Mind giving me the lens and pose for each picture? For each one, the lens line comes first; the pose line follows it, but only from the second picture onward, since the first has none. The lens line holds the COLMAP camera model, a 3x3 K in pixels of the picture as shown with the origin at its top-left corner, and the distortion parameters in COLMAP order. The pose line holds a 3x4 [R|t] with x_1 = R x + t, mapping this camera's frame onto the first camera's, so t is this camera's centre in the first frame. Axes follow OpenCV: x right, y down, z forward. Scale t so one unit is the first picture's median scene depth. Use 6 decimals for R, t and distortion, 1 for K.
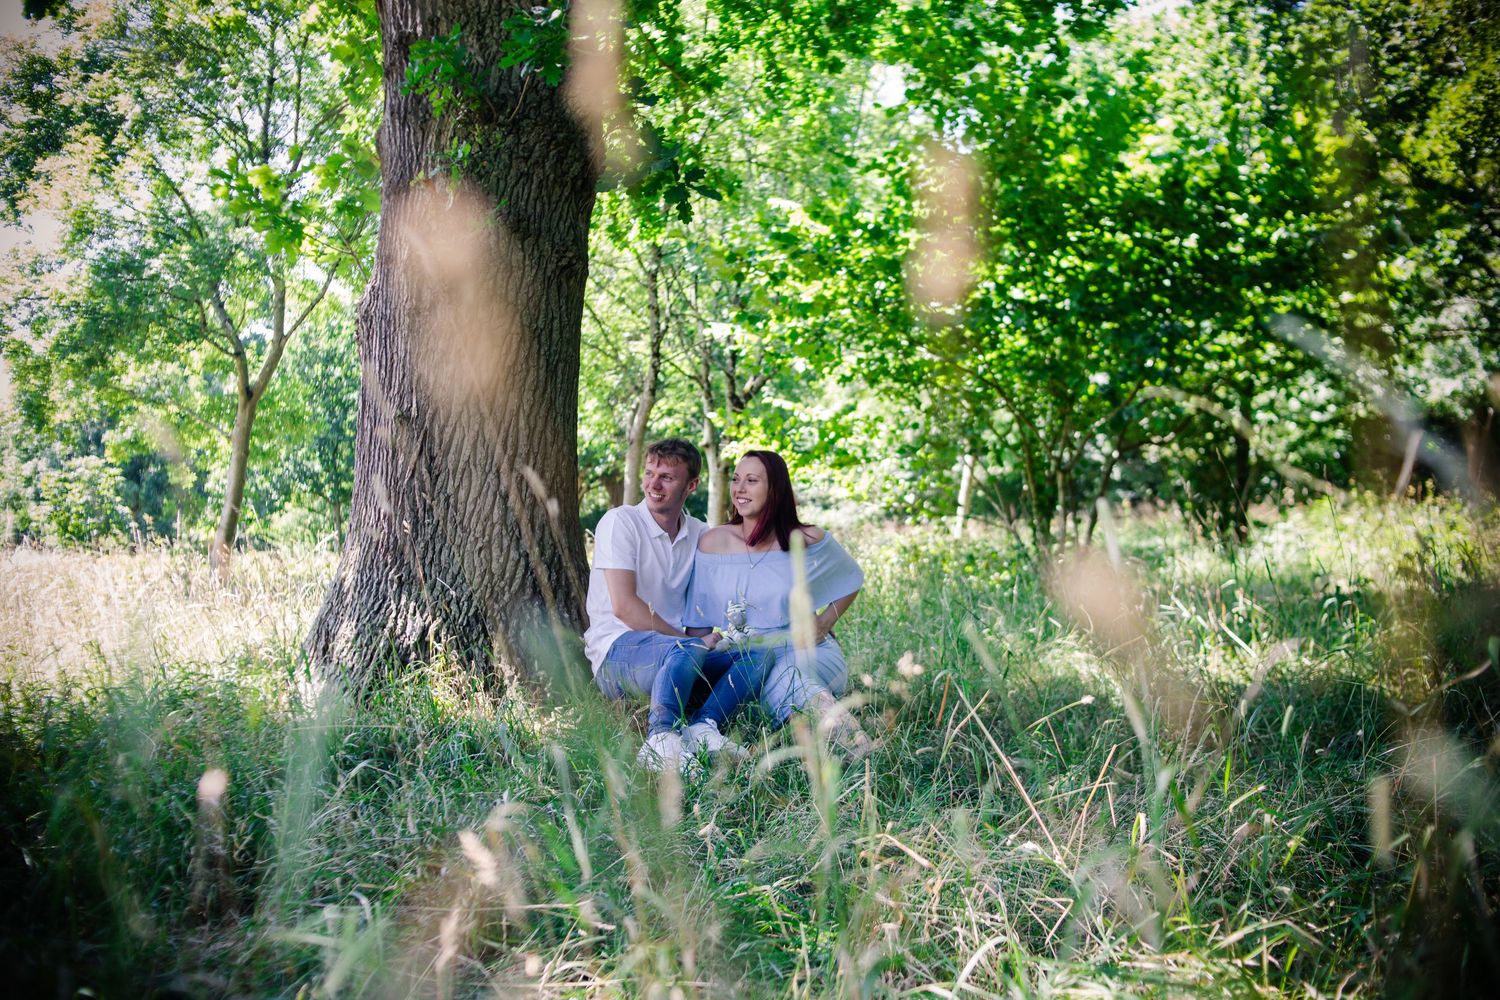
lens RADIAL K [[1469.7, 0, 750.0], [0, 1469.7, 500.0], [0, 0, 1]] dist [-0.134646, 0.072563]
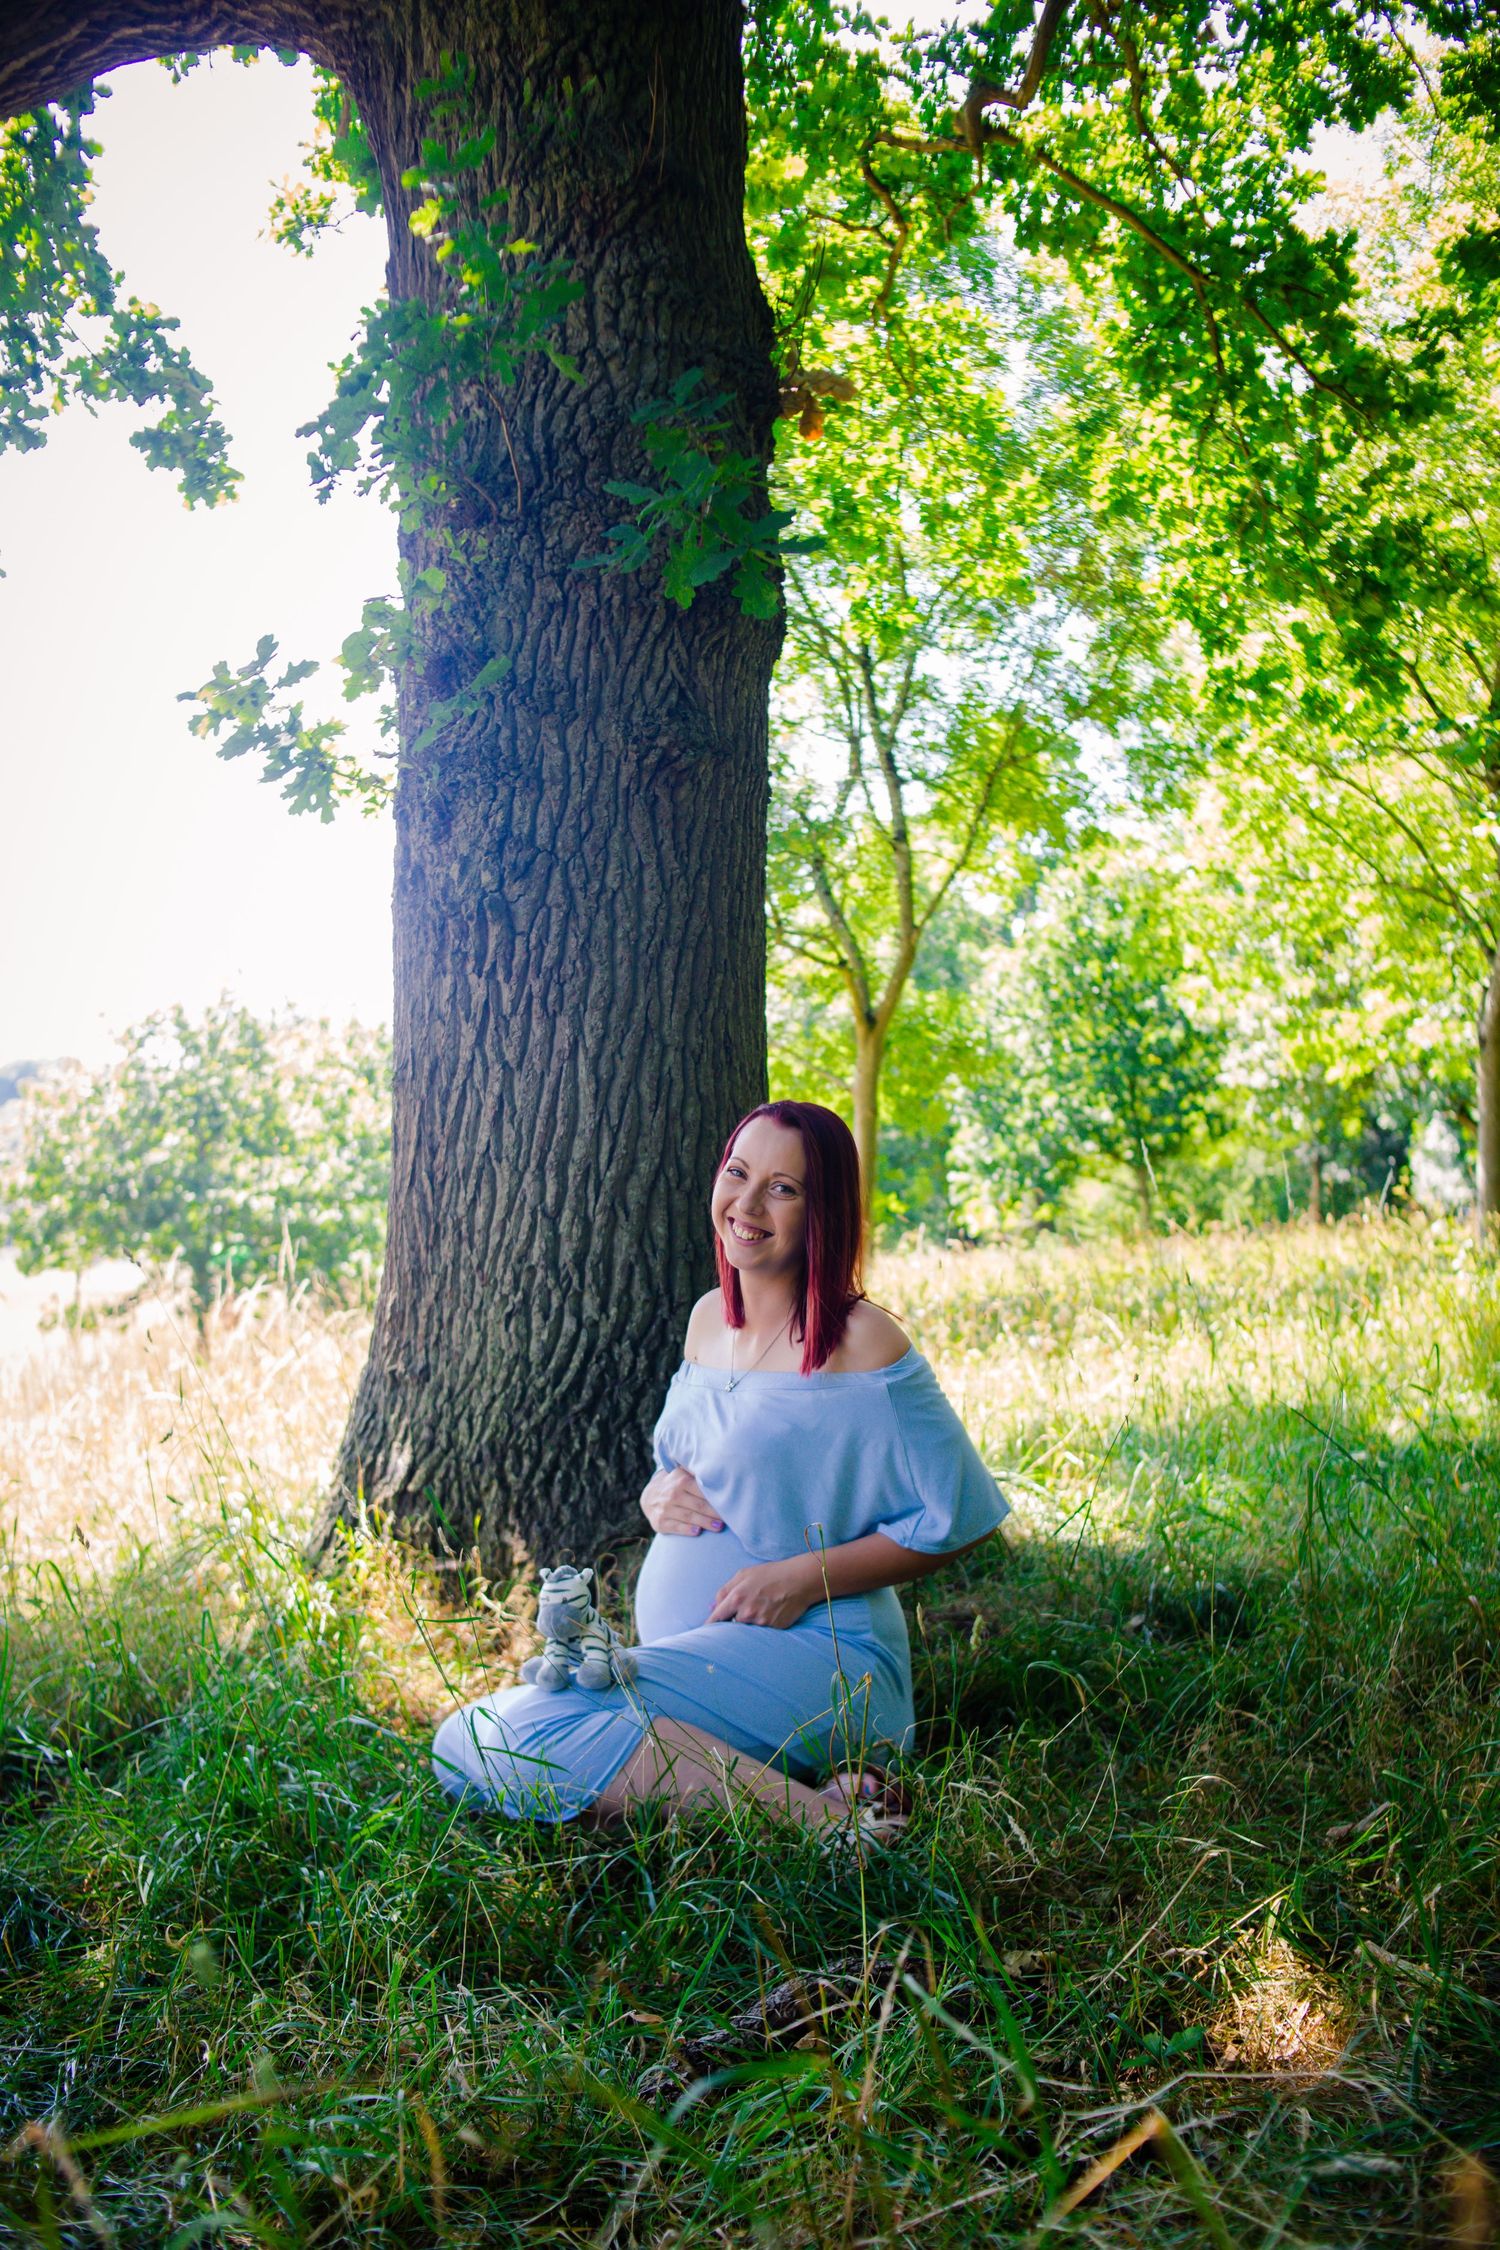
lens RADIAL K [[2204.6, 0, 744.6], [0, 2204.6, 1161.8], [0, 0, 1]] dist [-0.134646, 0.072563]
pose [[0.876919, -0.058695, -0.477041, 0.093763], [0.061150, 0.998074, -0.010395, -0.003078], [0.476732, -0.020055, 0.878820, 0.114235]]
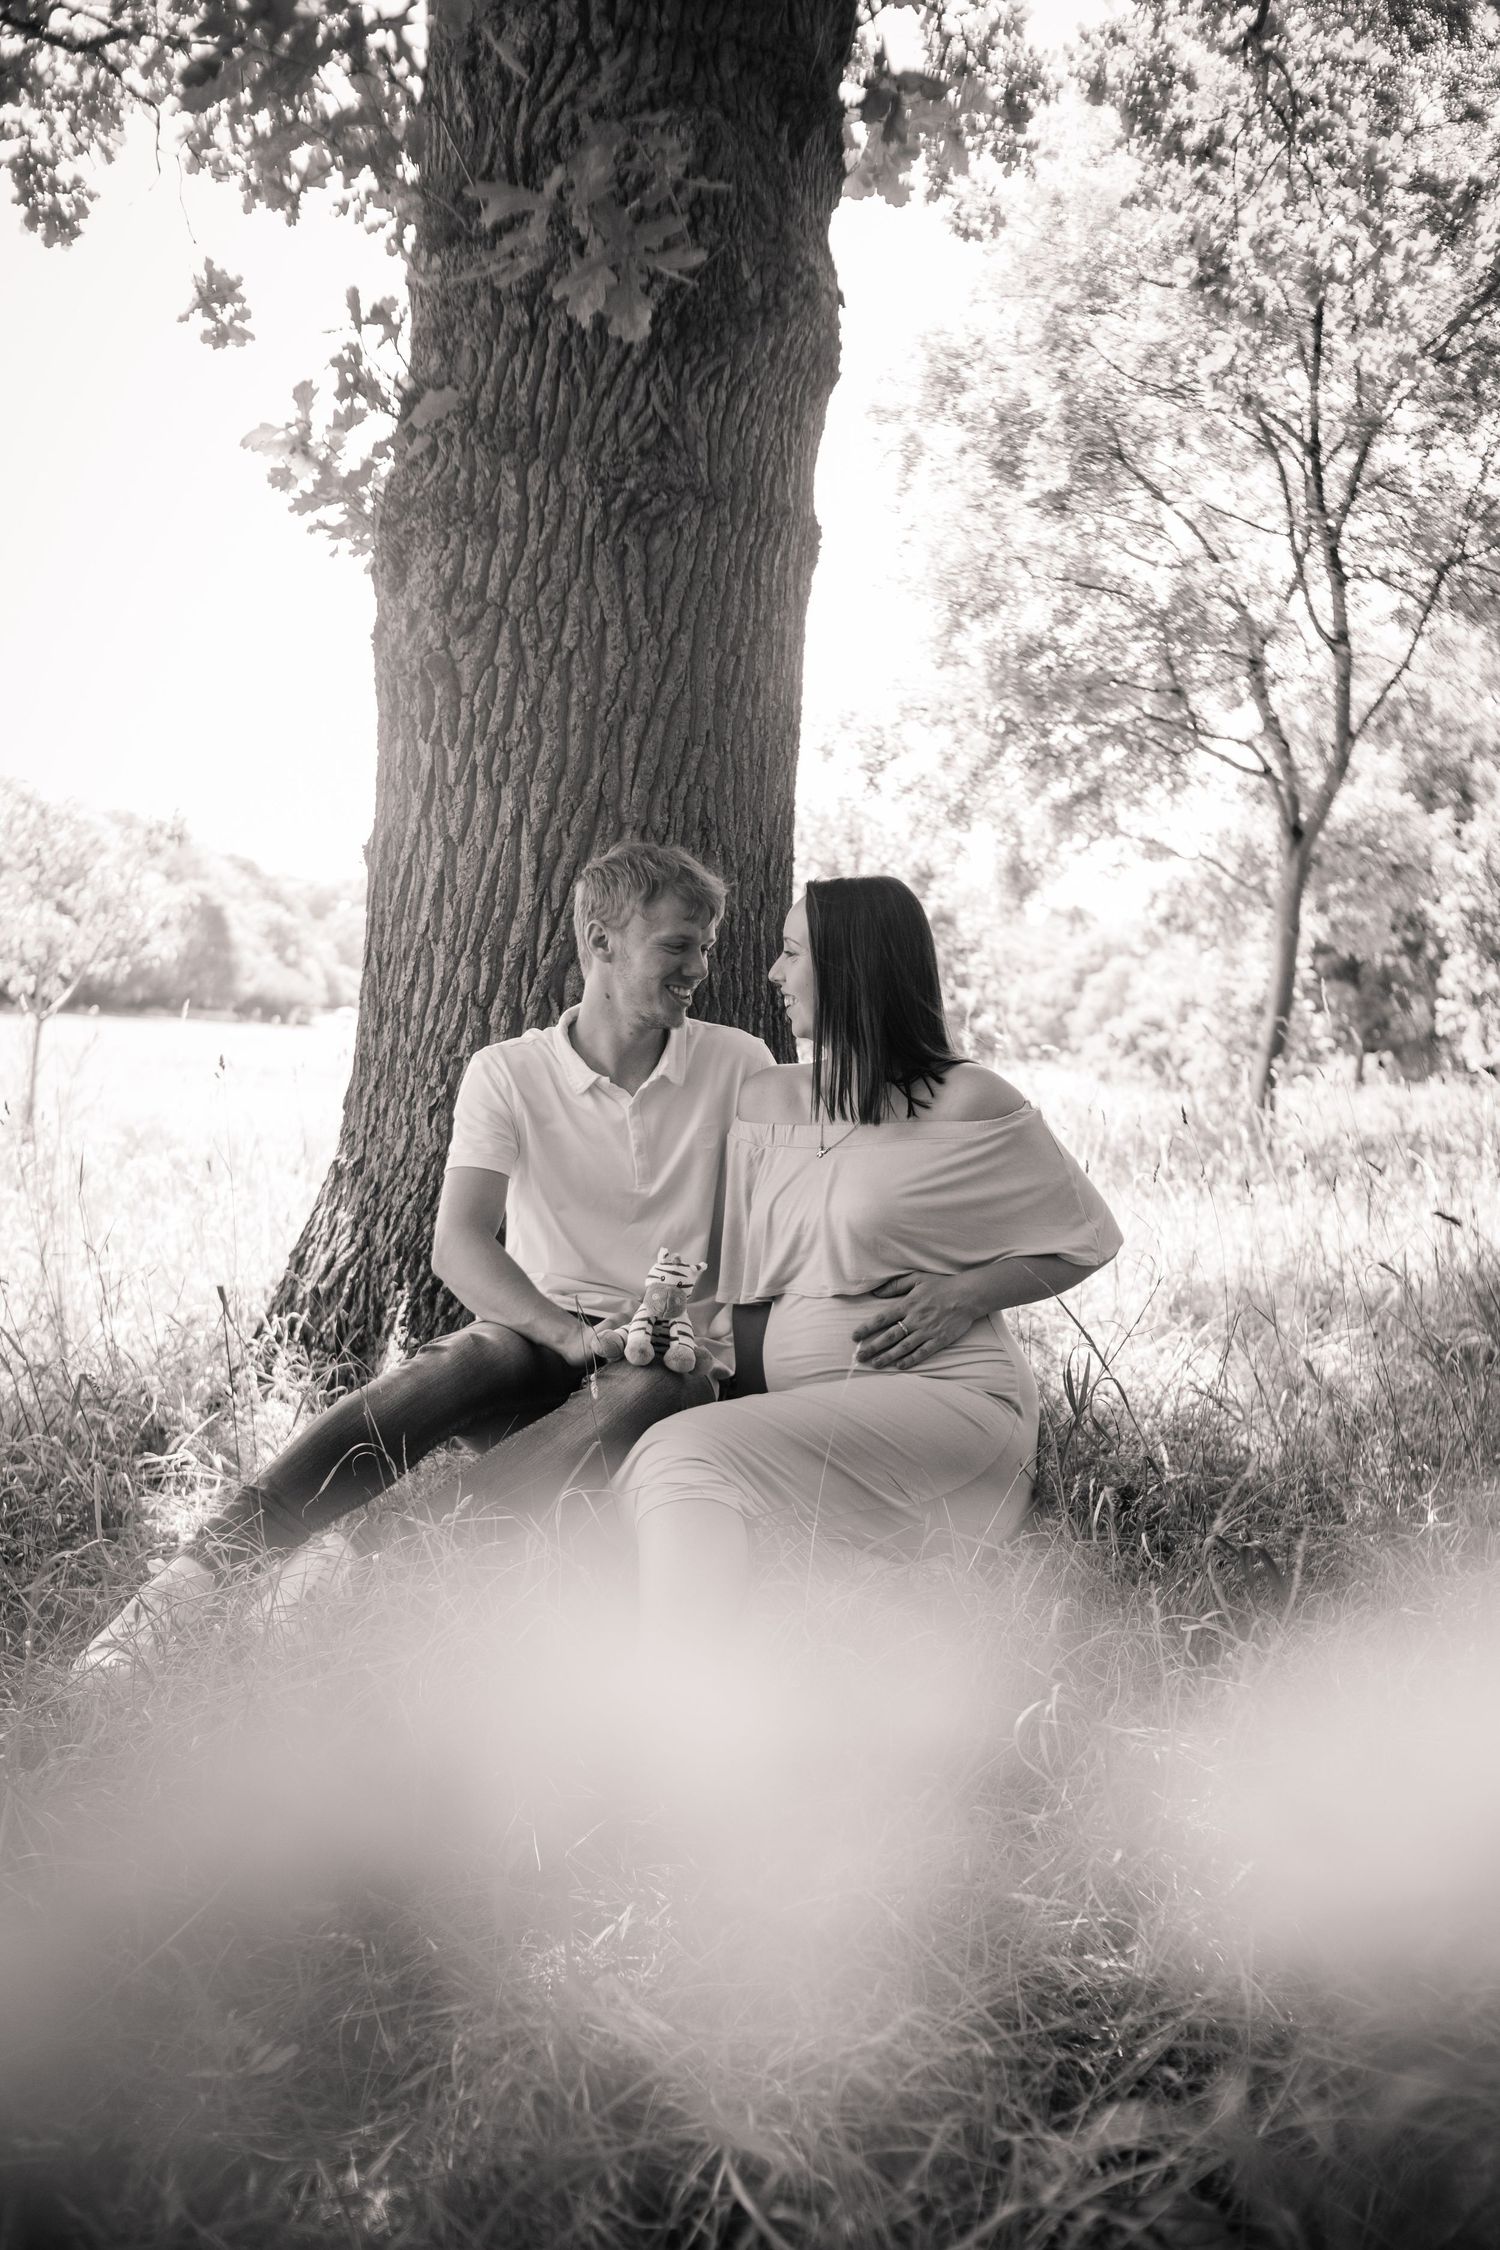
lens RADIAL K [[2204.6, 0, 744.6], [0, 2204.6, 1161.8], [0, 0, 1]] dist [-0.134646, 0.072563]
pose [[0.747906, 0.040725, -0.662554, 0.131595], [0.008181, 0.997475, 0.070546, -0.000274], [0.663754, -0.058182, 0.745684, 0.173985]]
